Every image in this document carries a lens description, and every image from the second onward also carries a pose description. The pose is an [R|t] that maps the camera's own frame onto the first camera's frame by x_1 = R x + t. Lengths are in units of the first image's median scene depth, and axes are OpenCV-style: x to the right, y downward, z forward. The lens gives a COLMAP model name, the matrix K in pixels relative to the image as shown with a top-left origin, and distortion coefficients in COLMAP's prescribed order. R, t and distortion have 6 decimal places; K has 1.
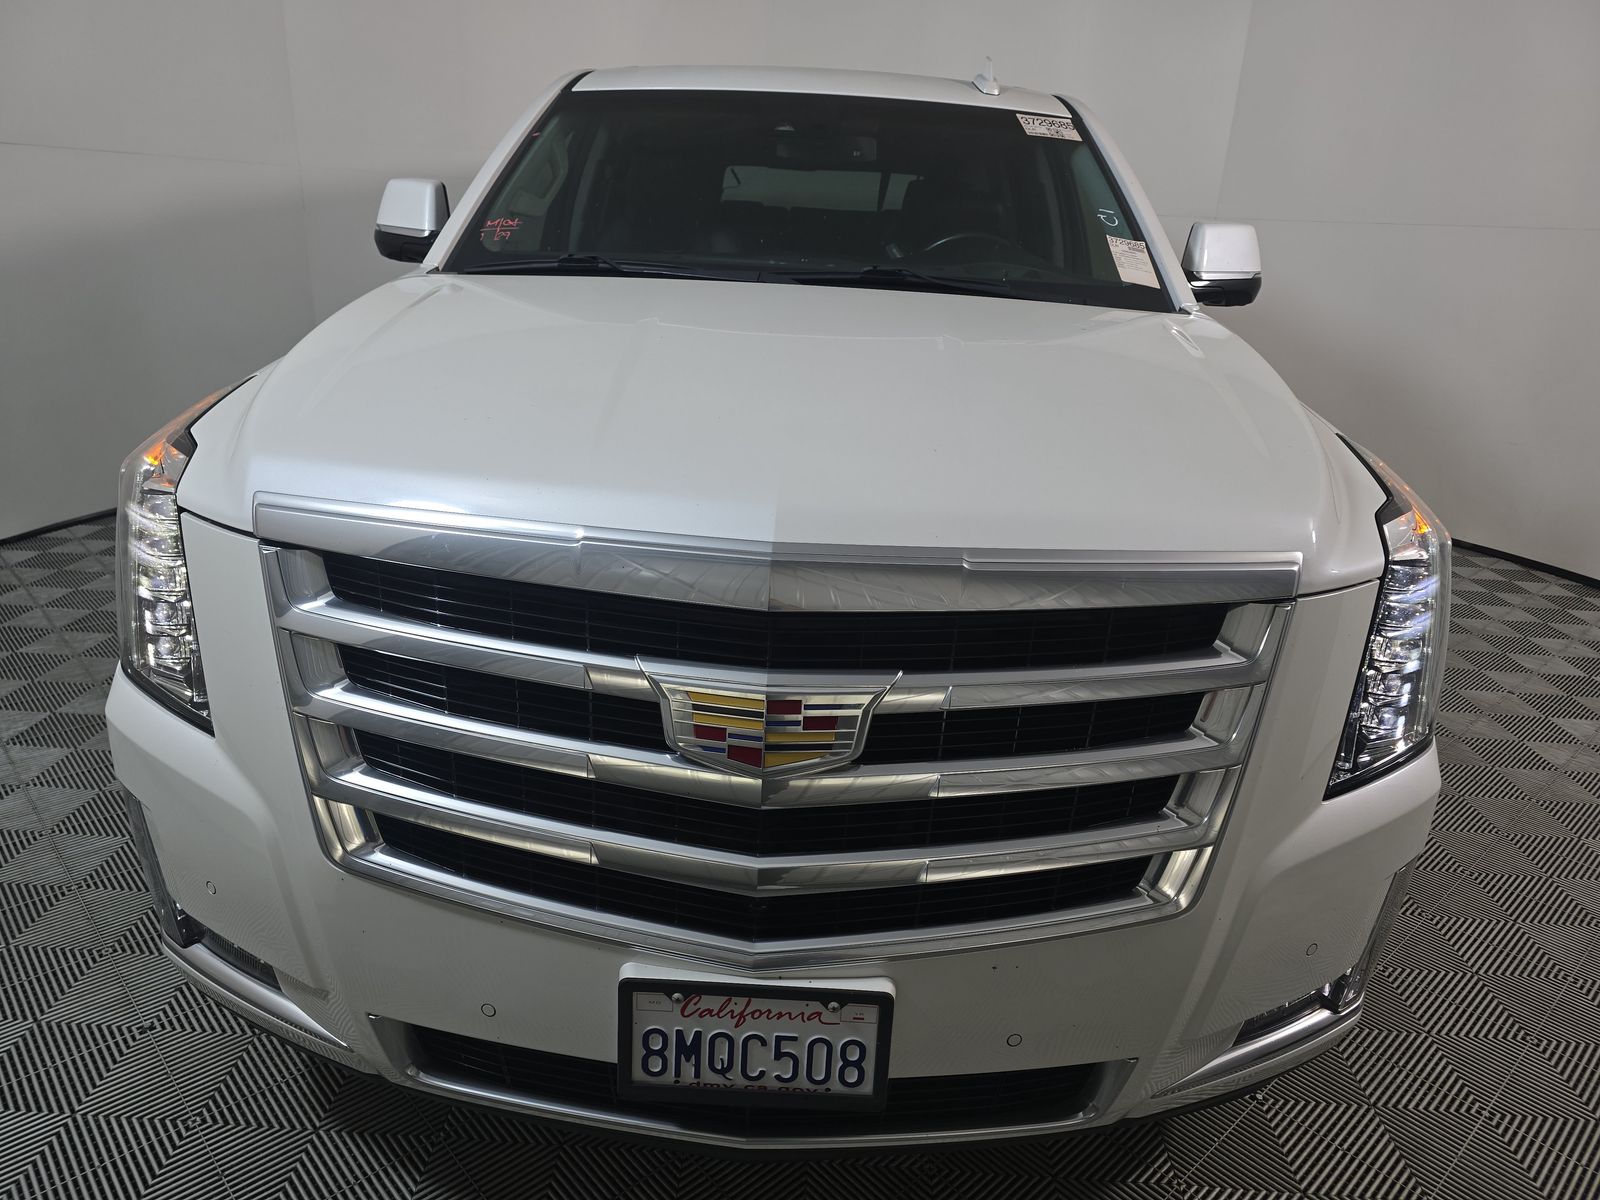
lens RADIAL K [[1084.2, 0, 804.1], [0, 1084.2, 602.7], [0, 0, 1]] dist [0.060446, -0.068983]
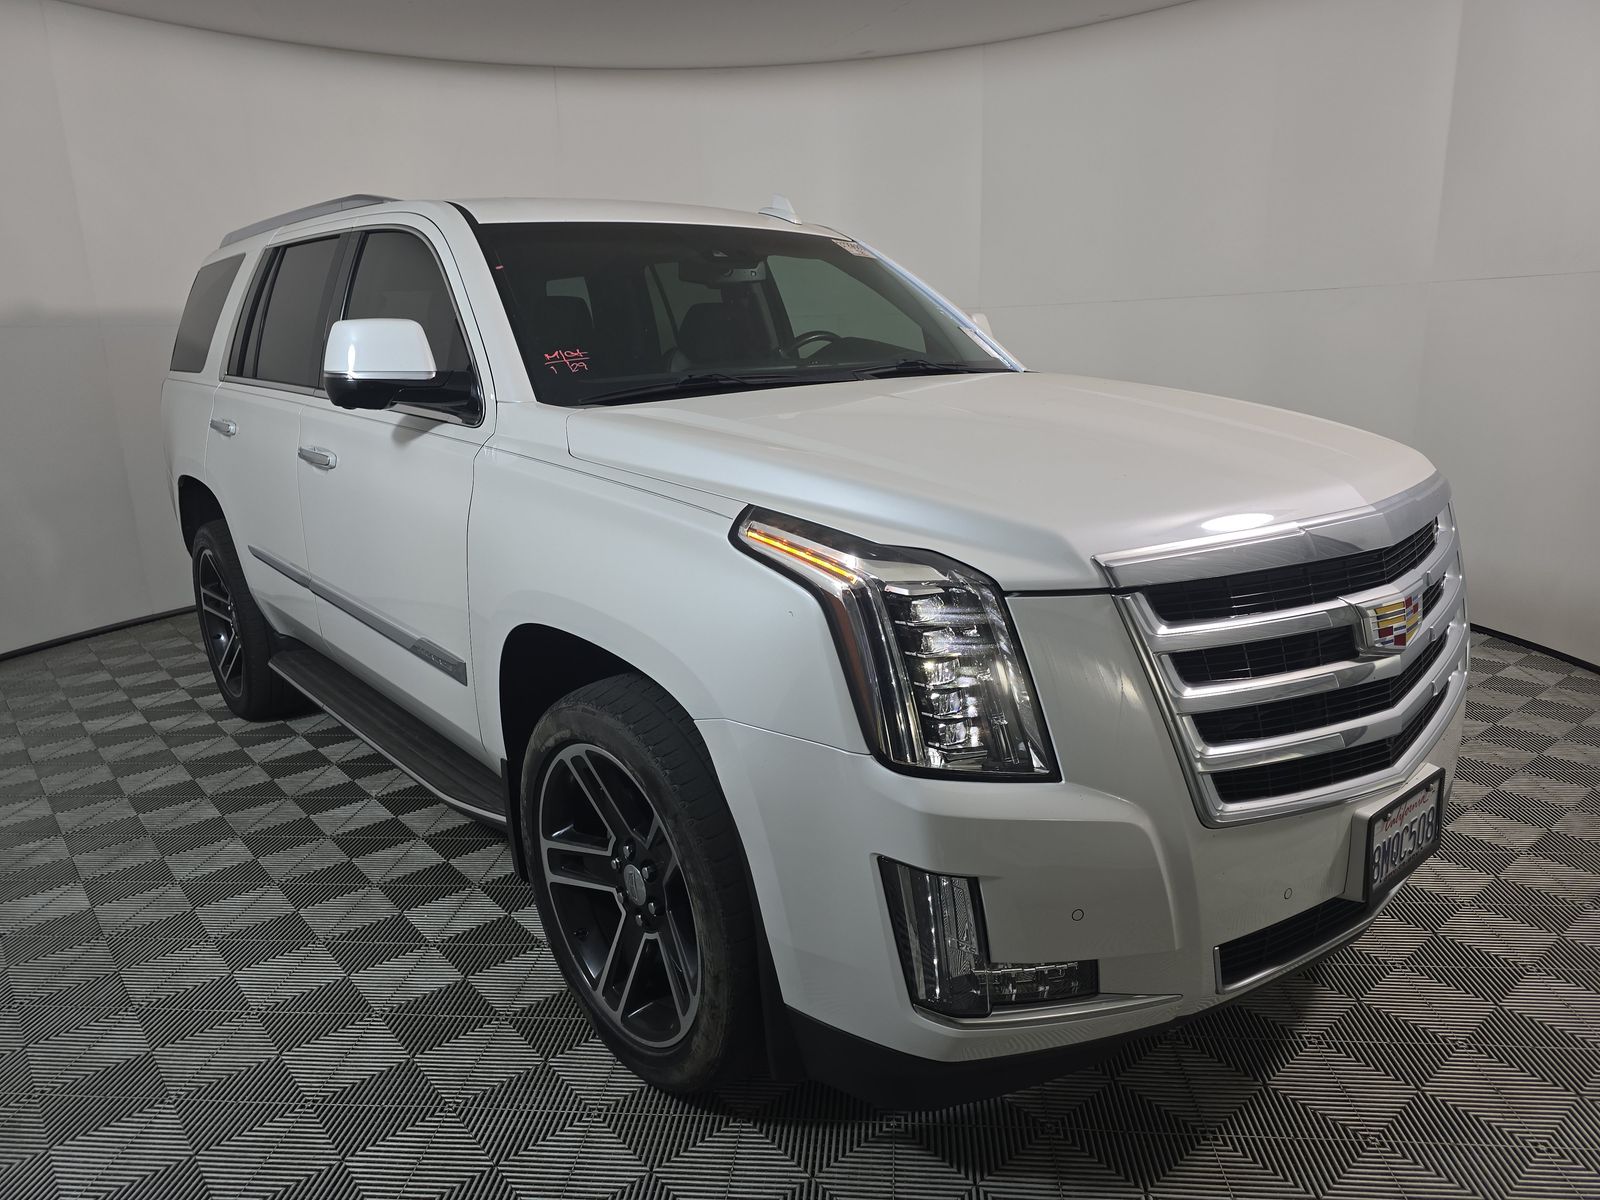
lens RADIAL K [[1084.2, 0, 804.1], [0, 1084.2, 602.7], [0, 0, 1]] dist [0.060446, -0.068983]
pose [[0.738761, -0.226979, 0.634597, -1.532183], [0.283129, 0.958988, 0.013404, -0.159359], [-0.611613, 0.169770, 0.772727, 0.269703]]
